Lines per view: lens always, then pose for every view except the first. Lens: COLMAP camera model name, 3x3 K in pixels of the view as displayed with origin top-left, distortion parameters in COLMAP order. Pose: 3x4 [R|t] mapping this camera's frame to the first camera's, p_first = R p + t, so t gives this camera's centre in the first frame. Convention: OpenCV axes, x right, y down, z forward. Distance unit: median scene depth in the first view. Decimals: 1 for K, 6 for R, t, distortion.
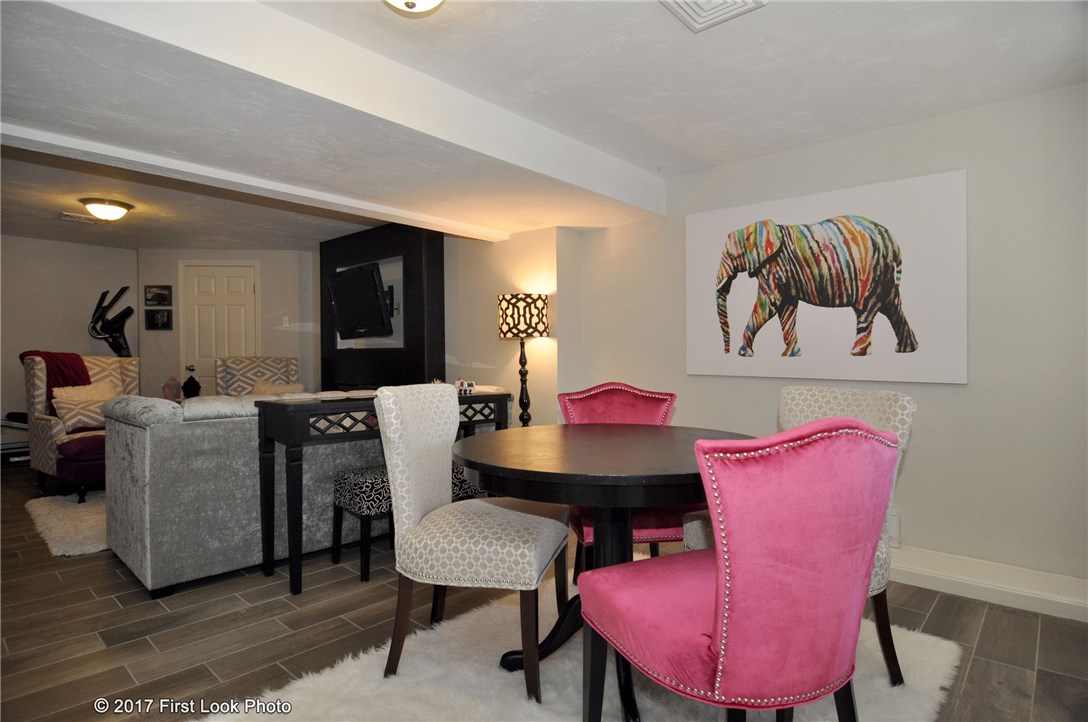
lens RADIAL K [[578.6, 0, 566.3], [0, 578.6, 366.4], [0, 0, 1]] dist [-0.004769, -0.012635]
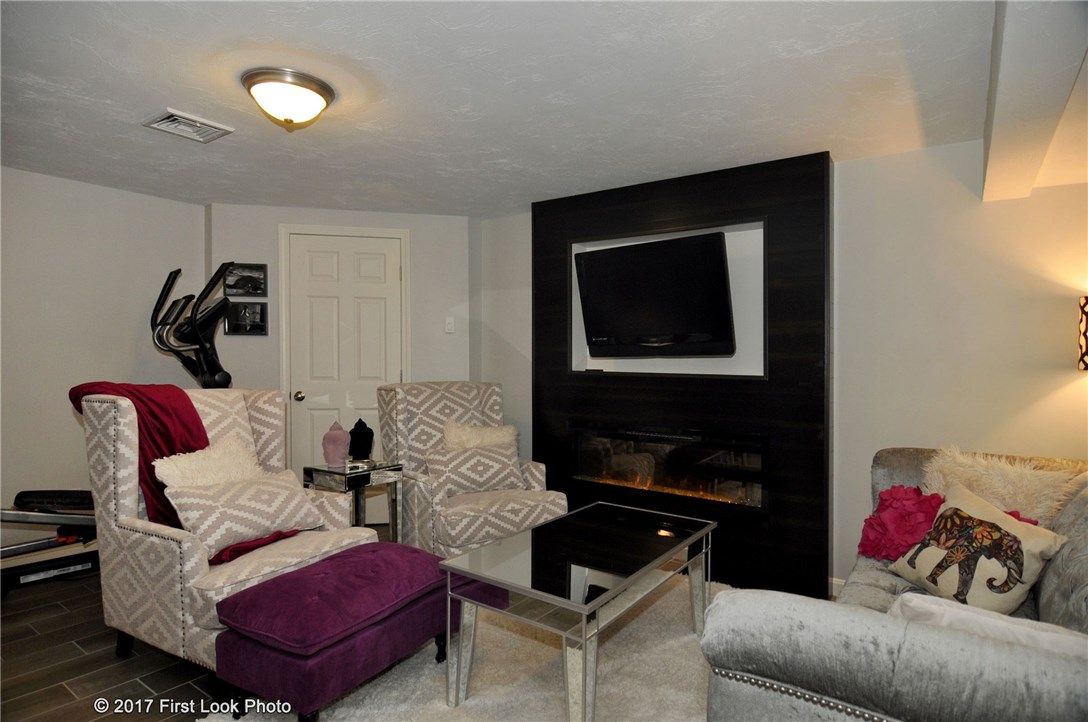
lens RADIAL K [[578.6, 0, 566.3], [0, 578.6, 366.4], [0, 0, 1]] dist [-0.004769, -0.012635]
pose [[0.992835, 0.004912, 0.119389, -0.649323], [-0.005495, 0.999975, 0.004553, -0.050974], [-0.119364, -0.005177, 0.992837, 0.501597]]
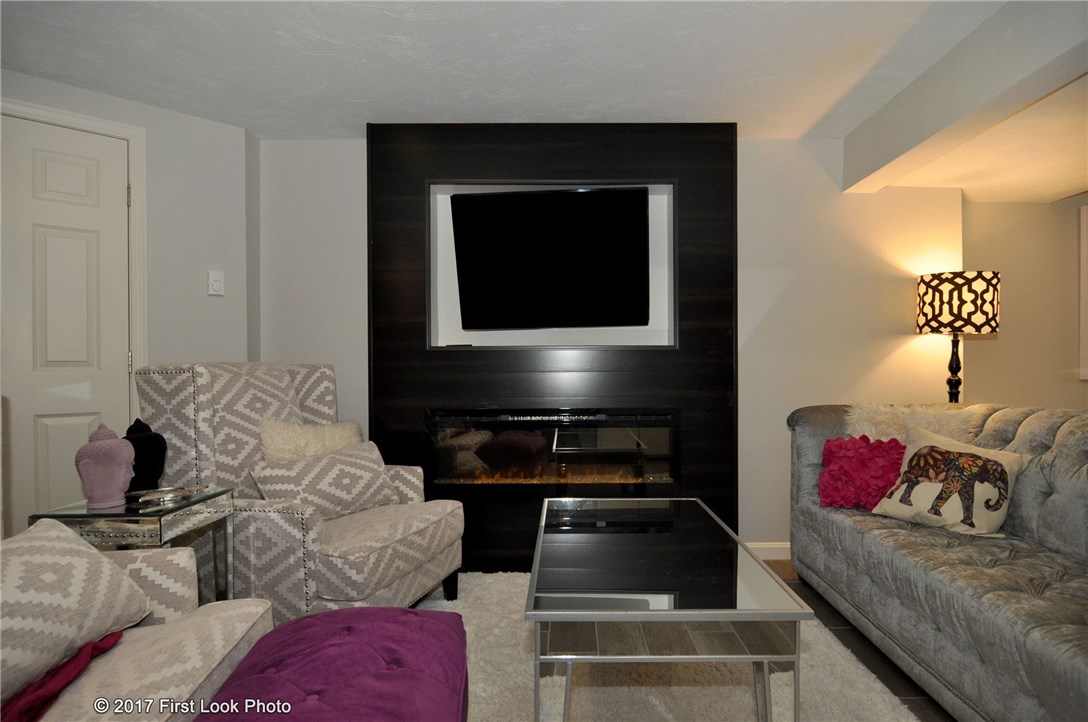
lens RADIAL K [[578.6, 0, 566.3], [0, 578.6, 366.4], [0, 0, 1]] dist [-0.004769, -0.012635]
pose [[0.750072, -0.005247, 0.661335, -0.864701], [0.014541, 0.999858, -0.008560, -0.009679], [-0.661196, 0.016037, 0.750042, 0.742476]]
